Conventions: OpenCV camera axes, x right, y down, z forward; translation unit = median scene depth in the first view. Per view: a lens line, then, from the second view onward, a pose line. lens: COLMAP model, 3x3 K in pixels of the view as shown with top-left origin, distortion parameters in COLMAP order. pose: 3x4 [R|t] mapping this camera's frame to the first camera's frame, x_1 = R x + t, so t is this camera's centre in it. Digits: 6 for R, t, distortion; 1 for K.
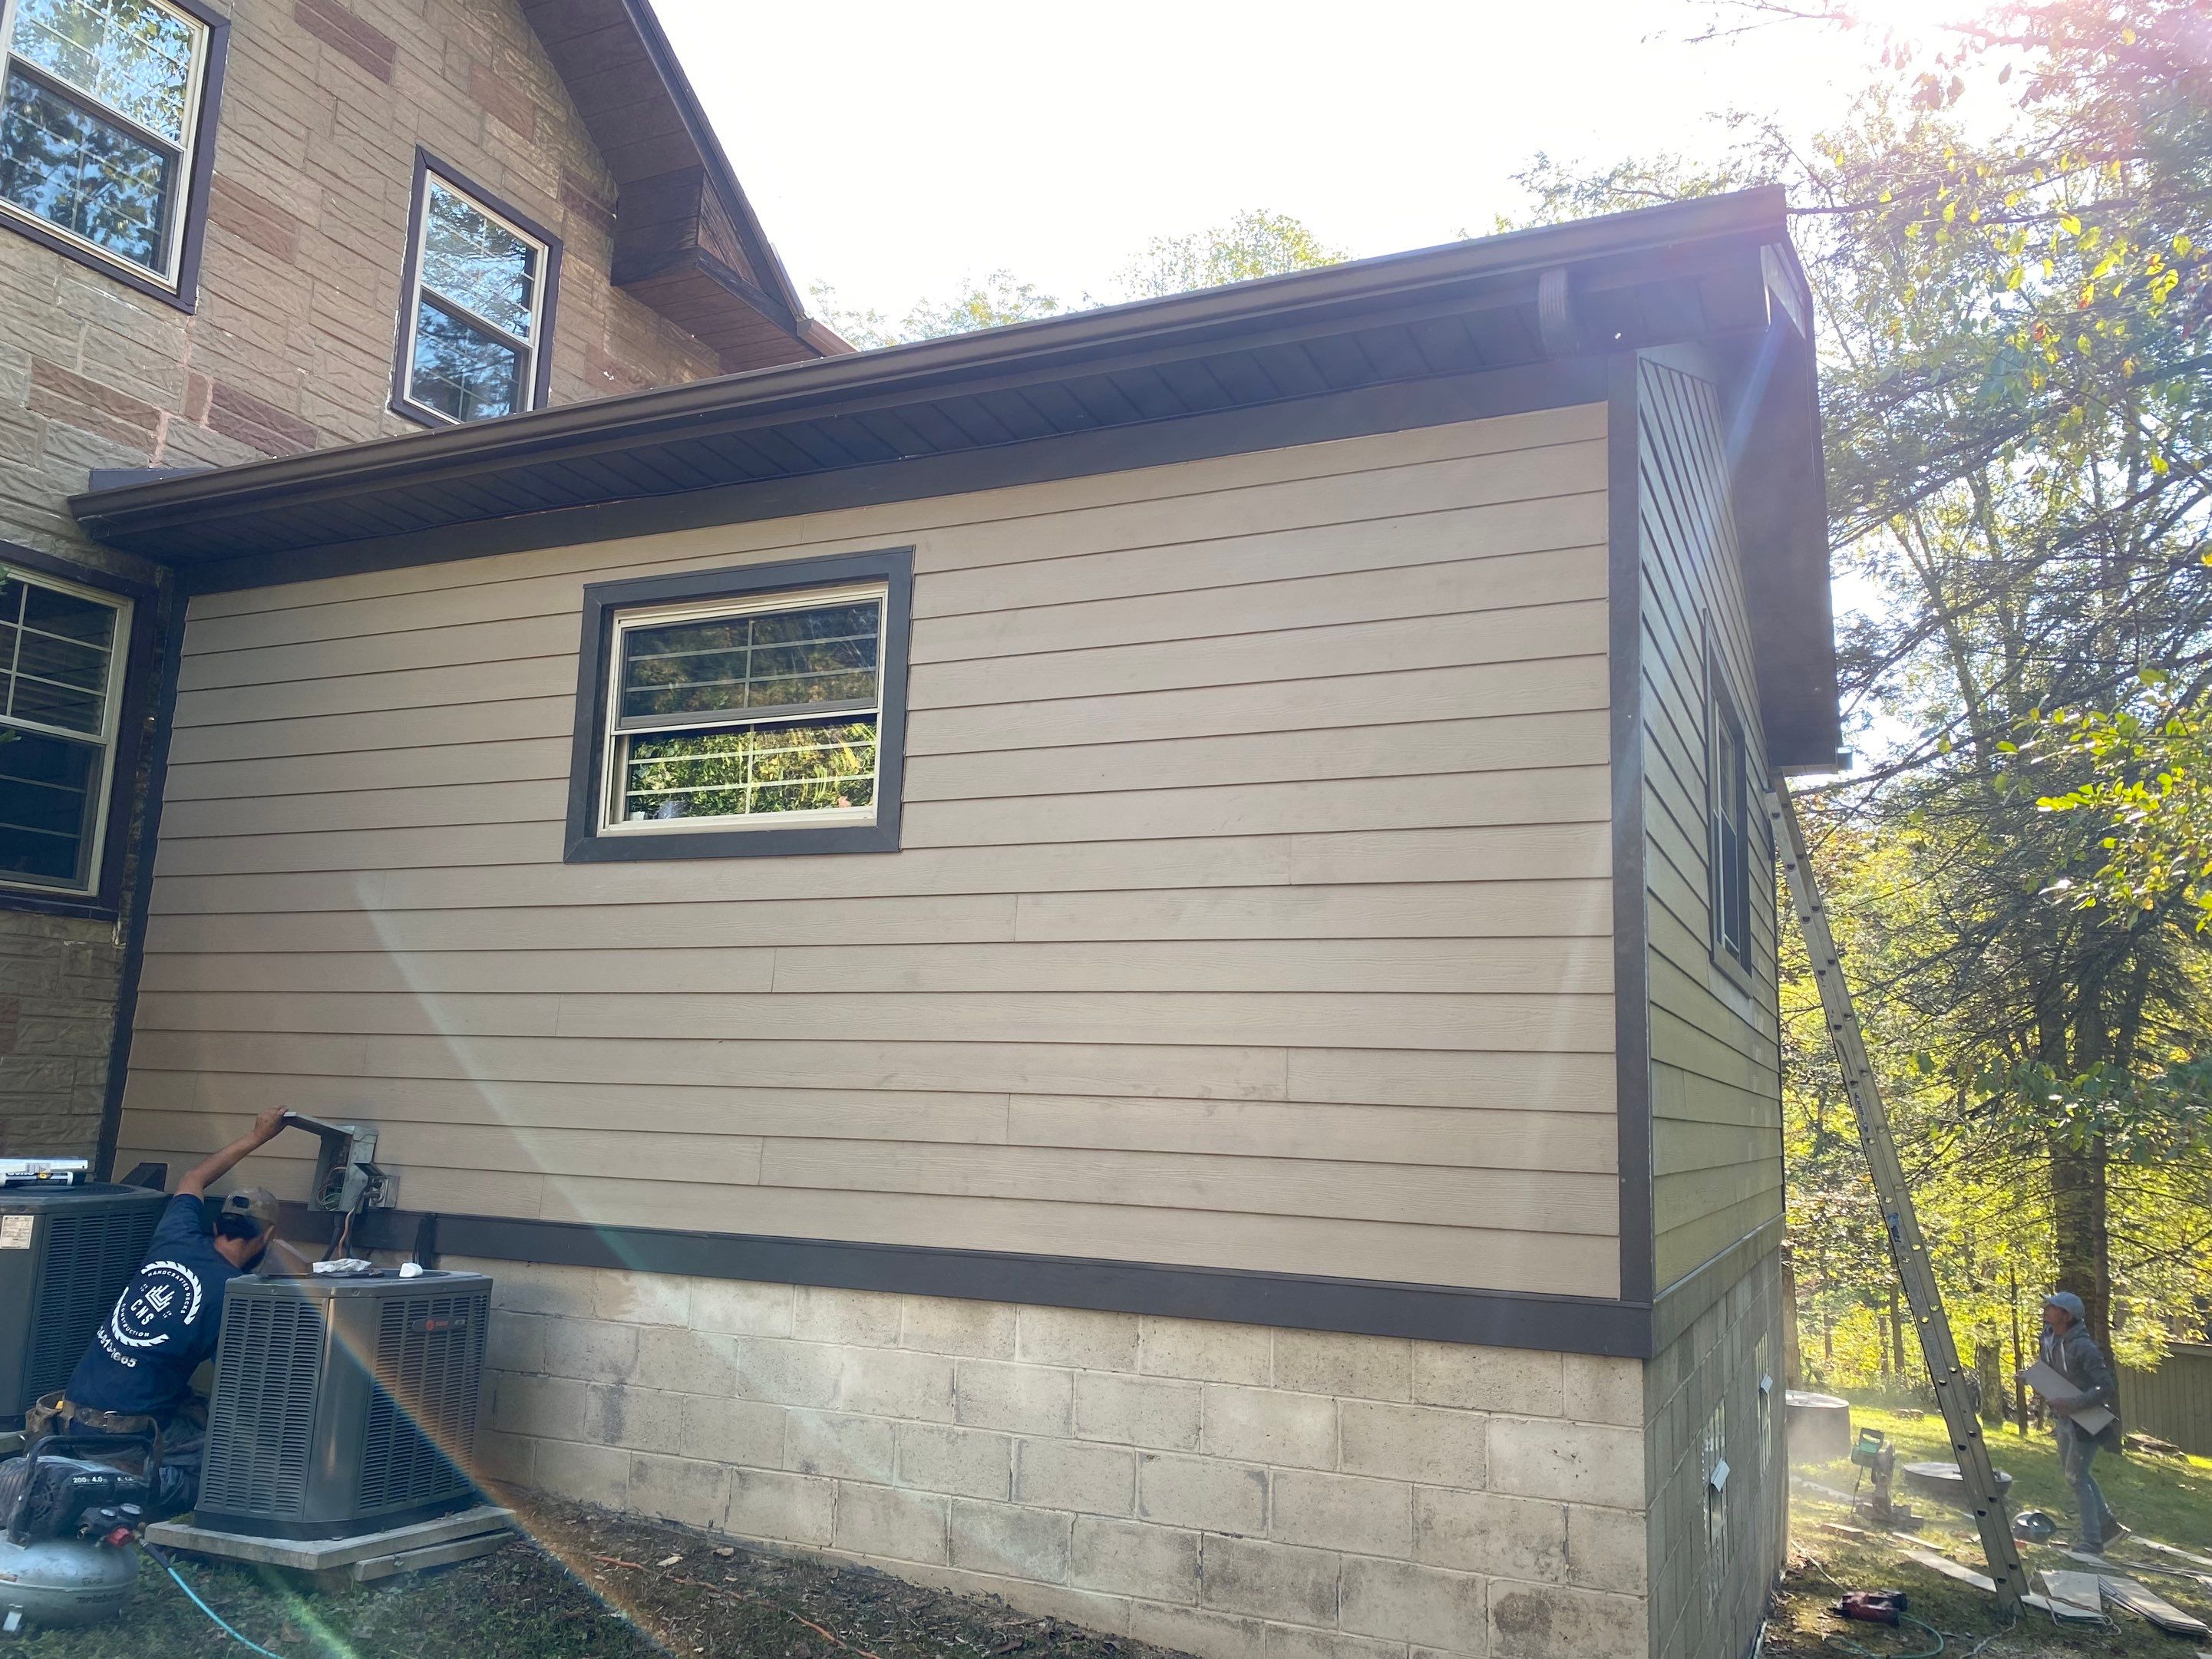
lens RADIAL K [[1705.3, 0, 1106.7], [0, 1705.3, 832.7], [0, 0, 1]] dist [0.026227, -0.017950]
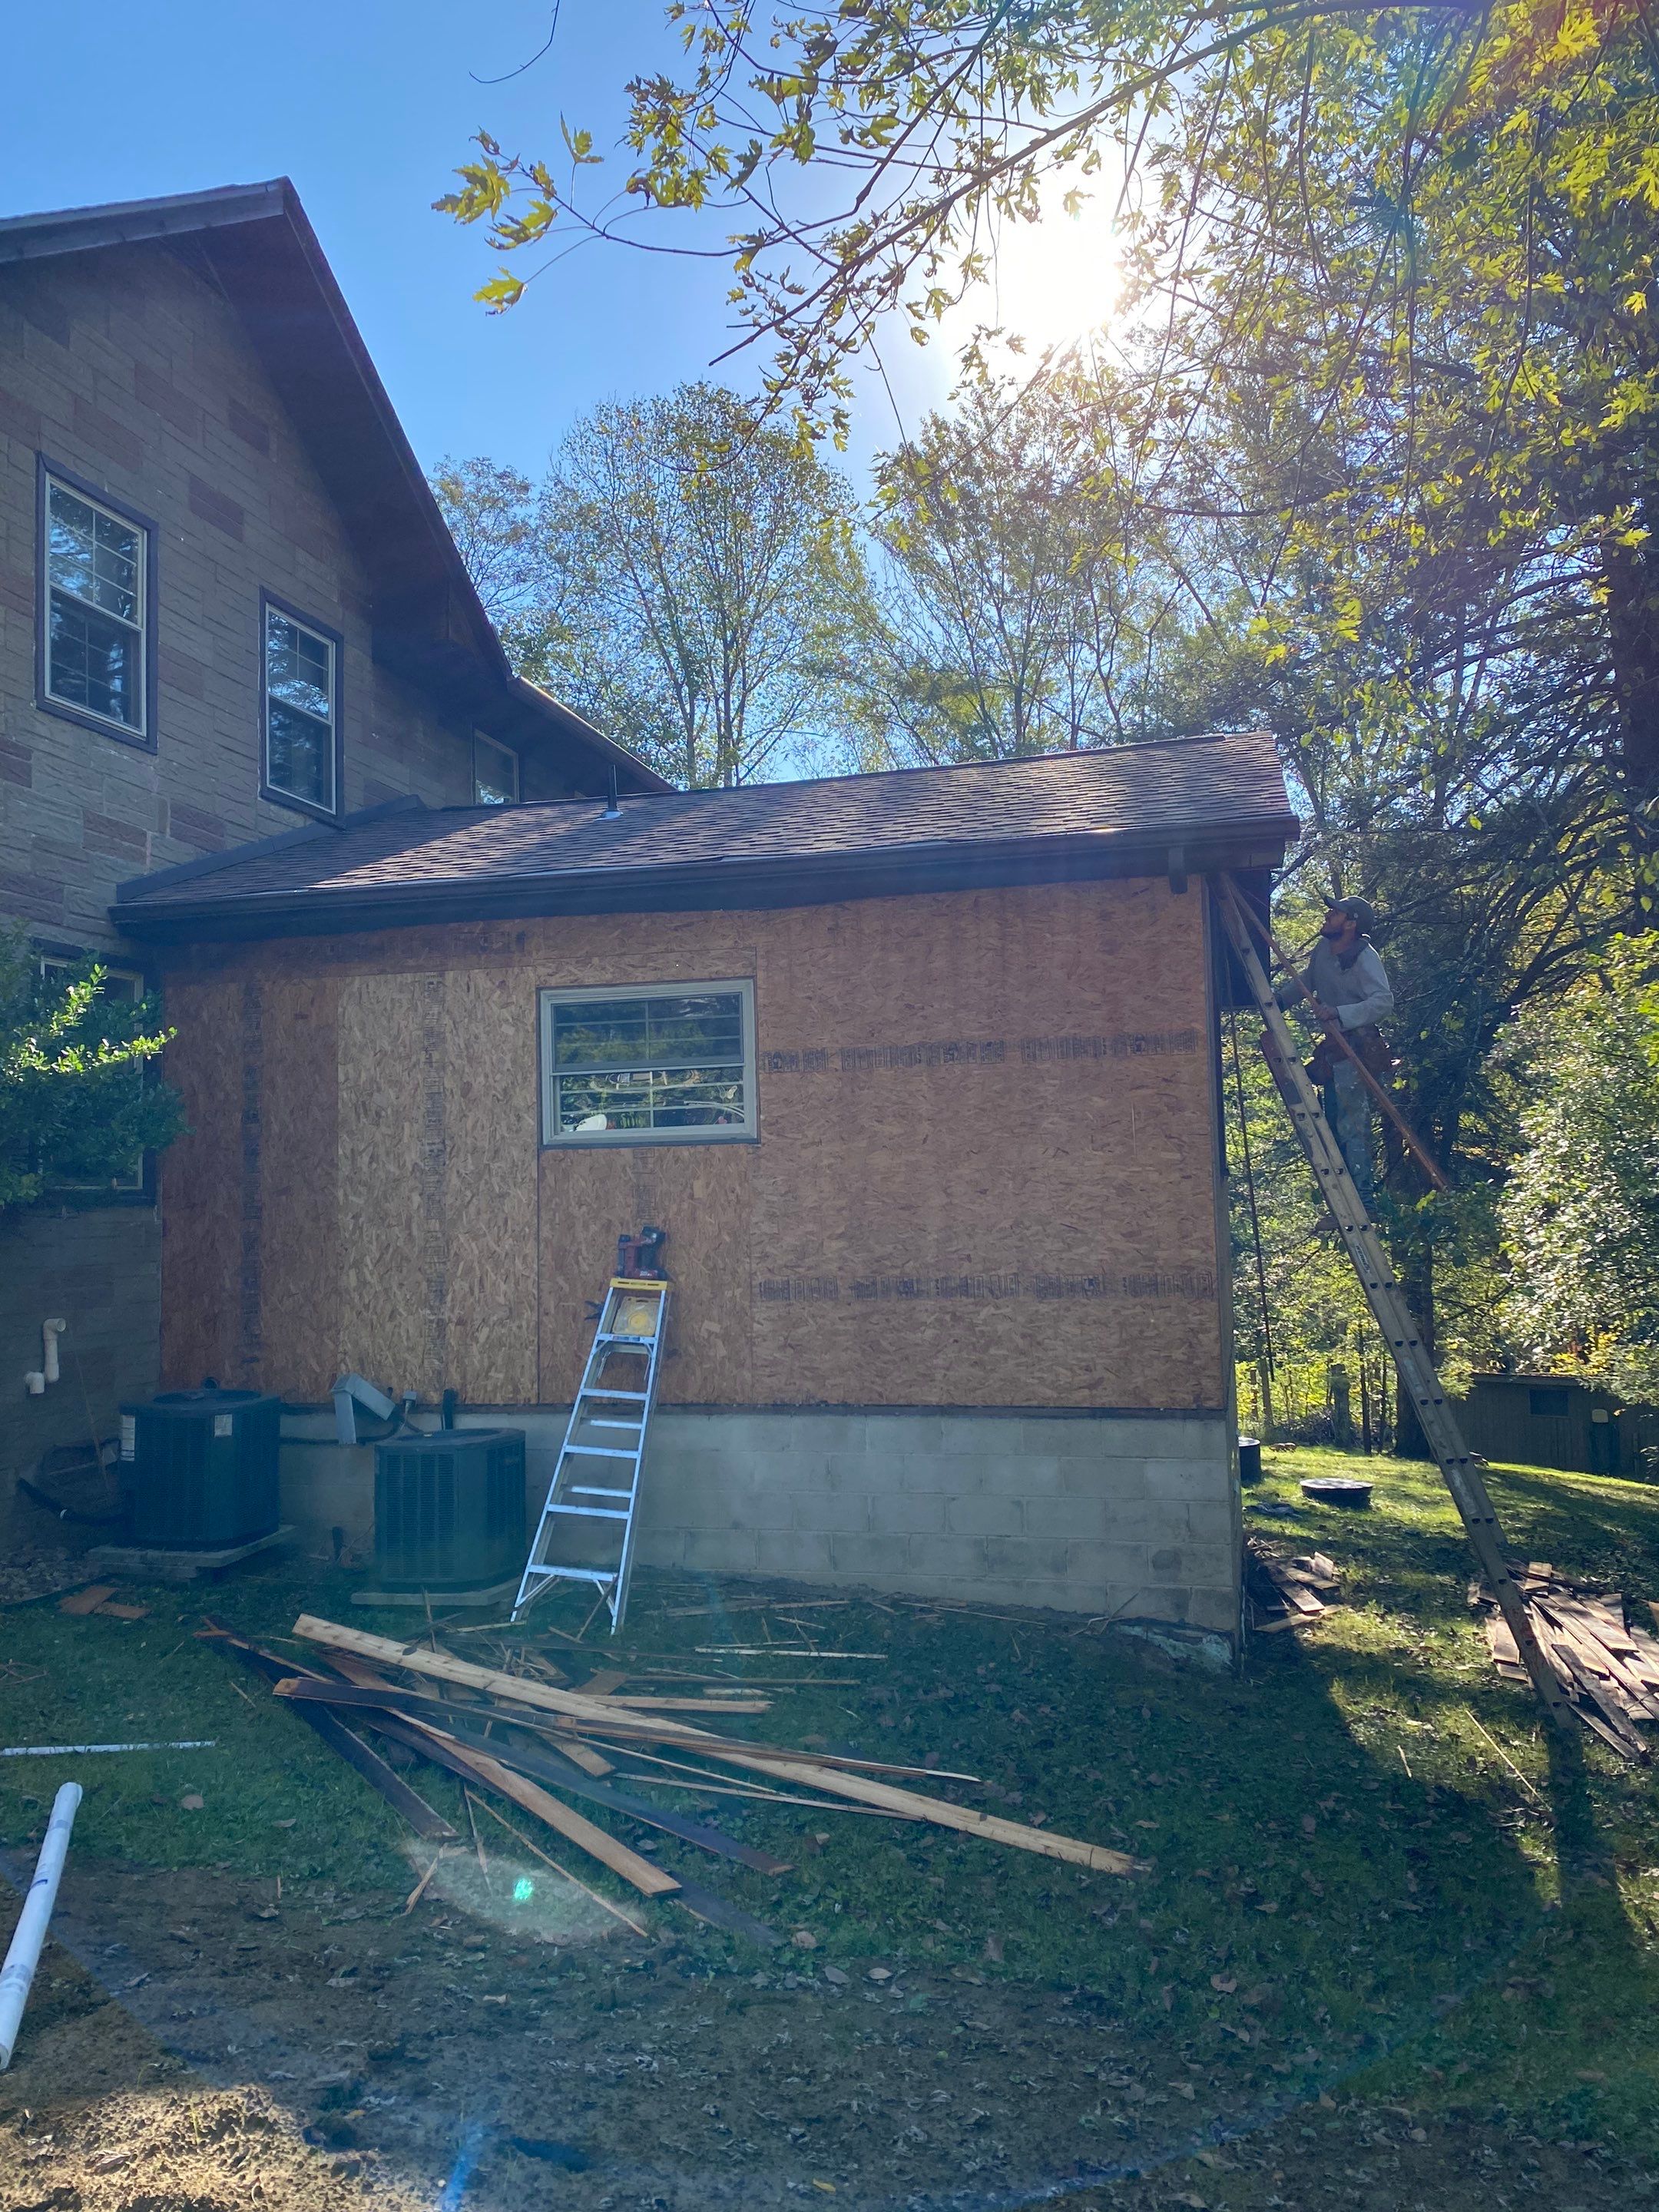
lens RADIAL K [[1705.5, 0, 830.3], [0, 1705.5, 1101.8], [0, 0, 1]] dist [0.026227, -0.017950]
pose [[0.981071, -0.045920, 0.188126, -0.284229], [0.027626, 0.994730, 0.098734, -0.151468], [-0.191669, -0.091668, 0.977169, -0.454299]]
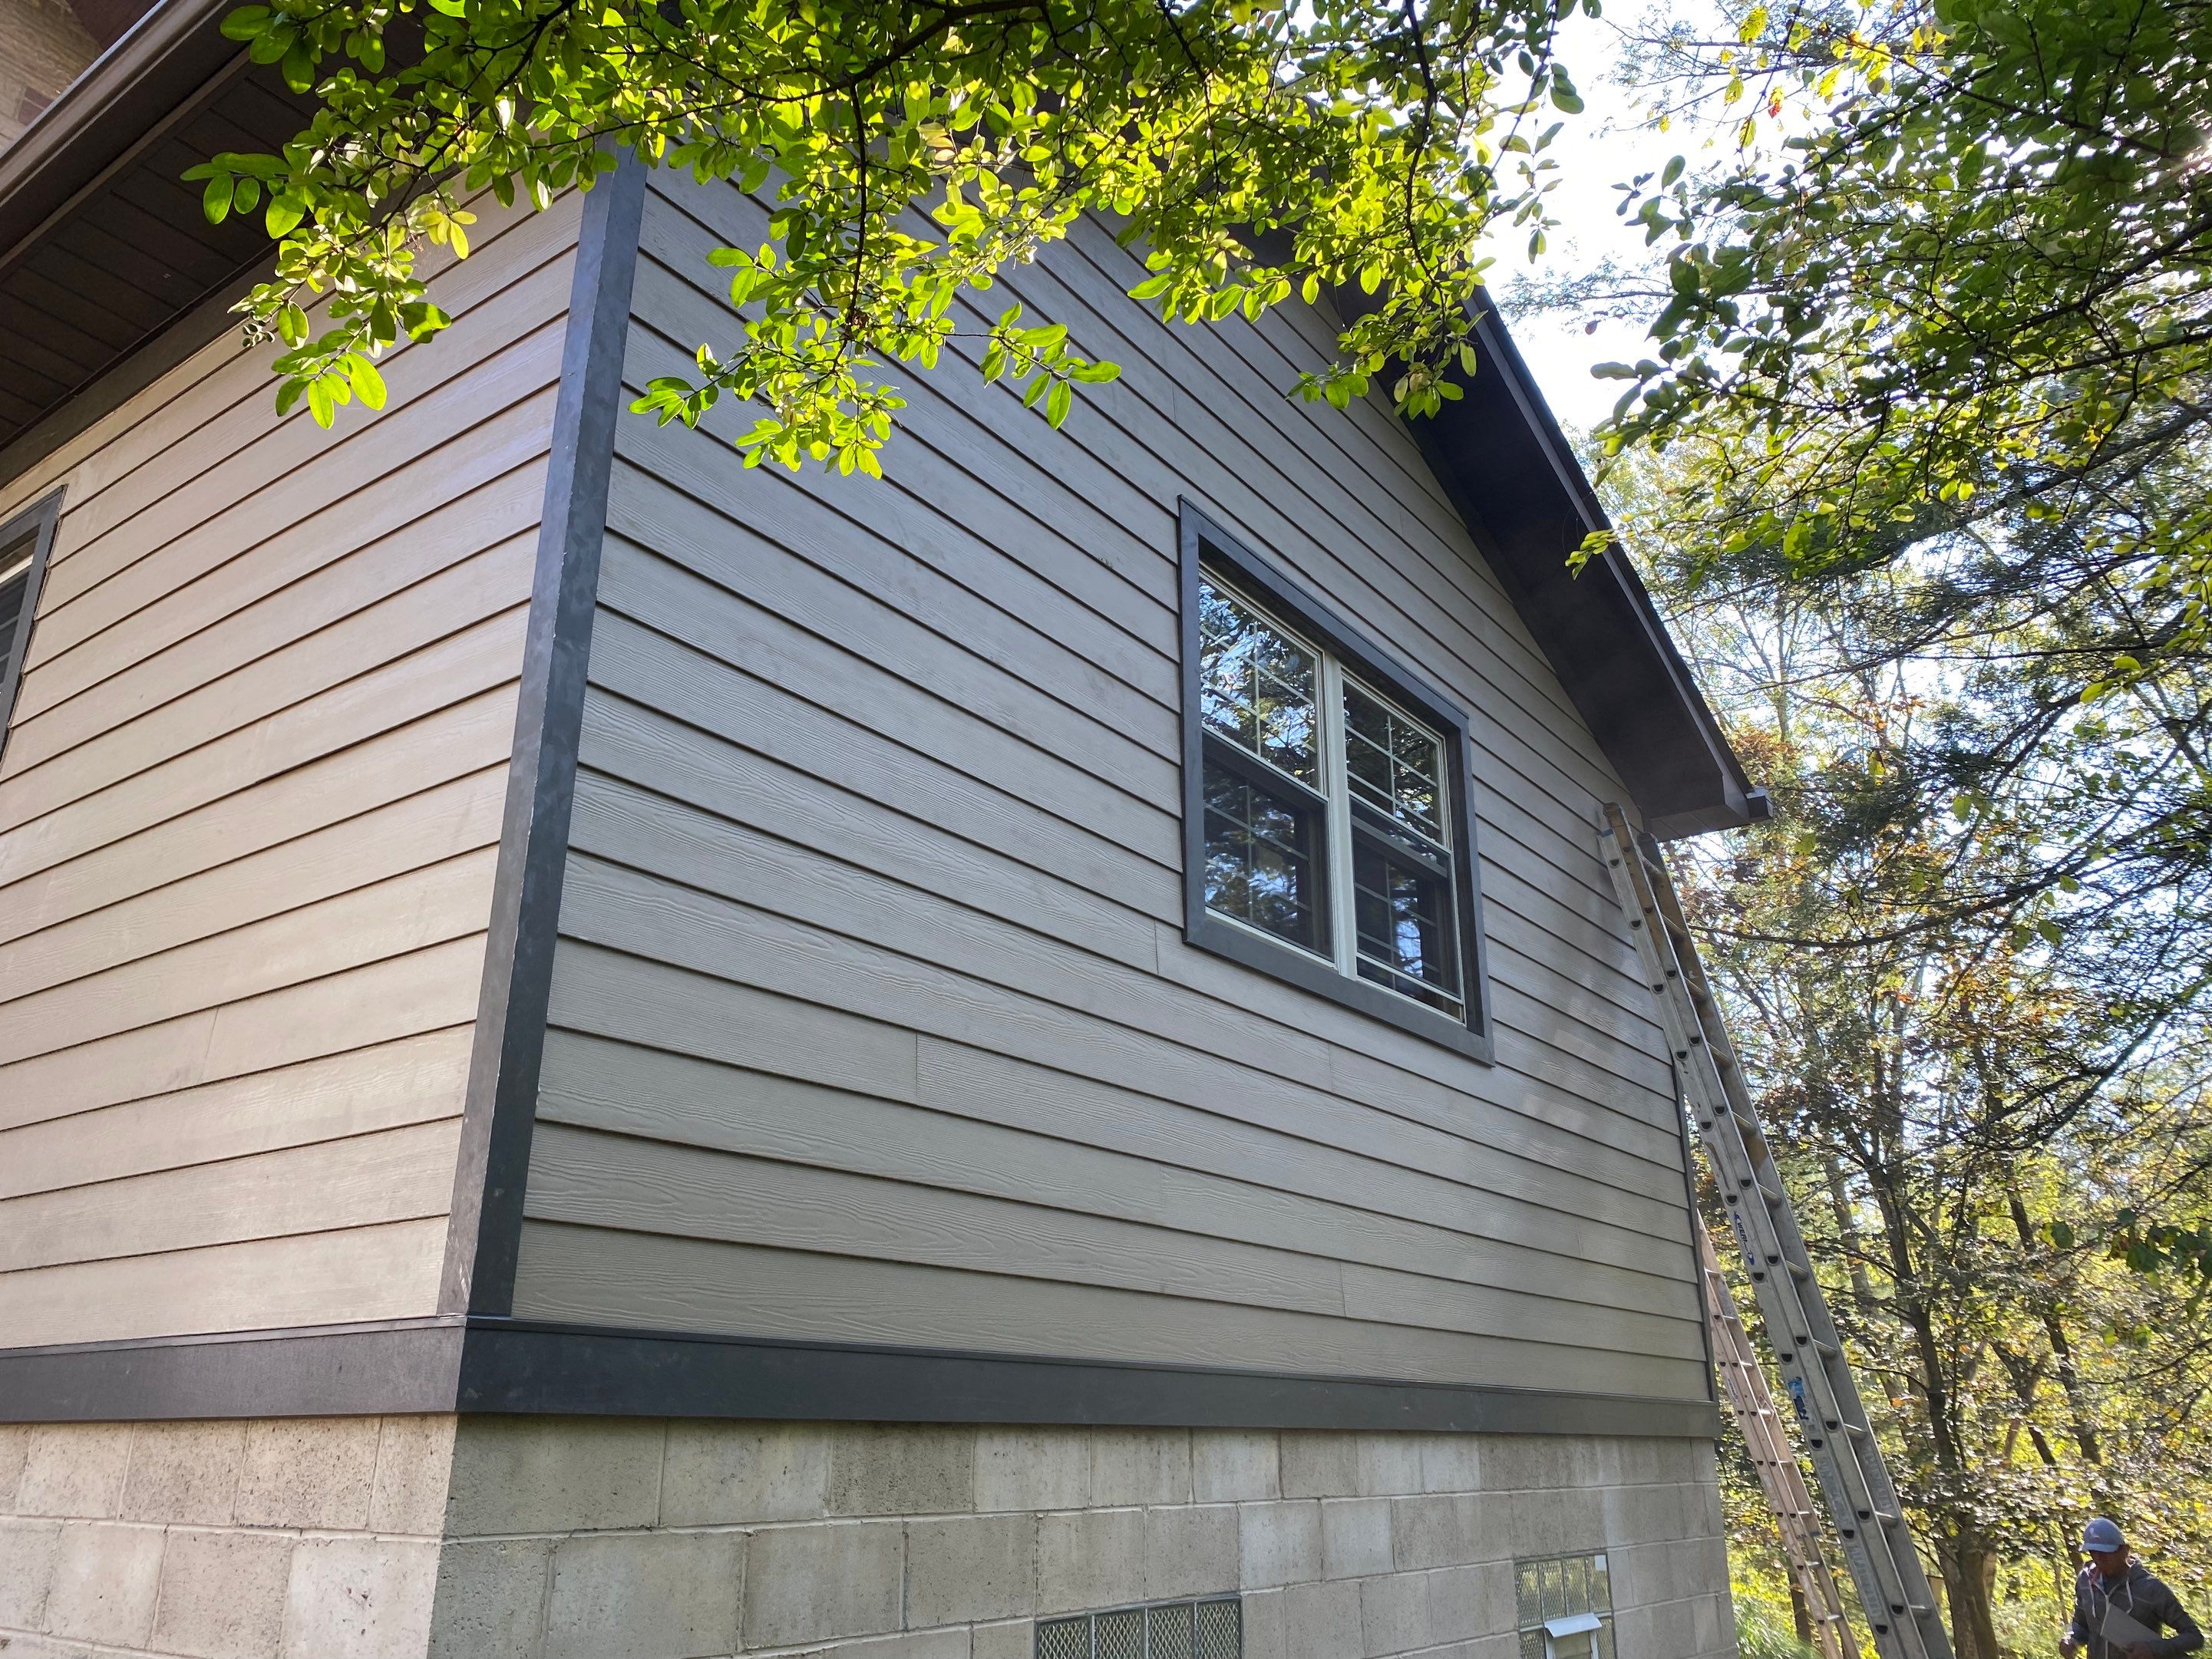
lens RADIAL K [[1705.3, 0, 1097.1], [0, 1705.3, 819.7], [0, 0, 1]] dist [0.026227, -0.017950]
pose [[0.977824, -0.099609, -0.184223, 0.413042], [0.062541, 0.978394, -0.197061, 0.147629], [0.199871, 0.181169, 0.962927, 0.271231]]
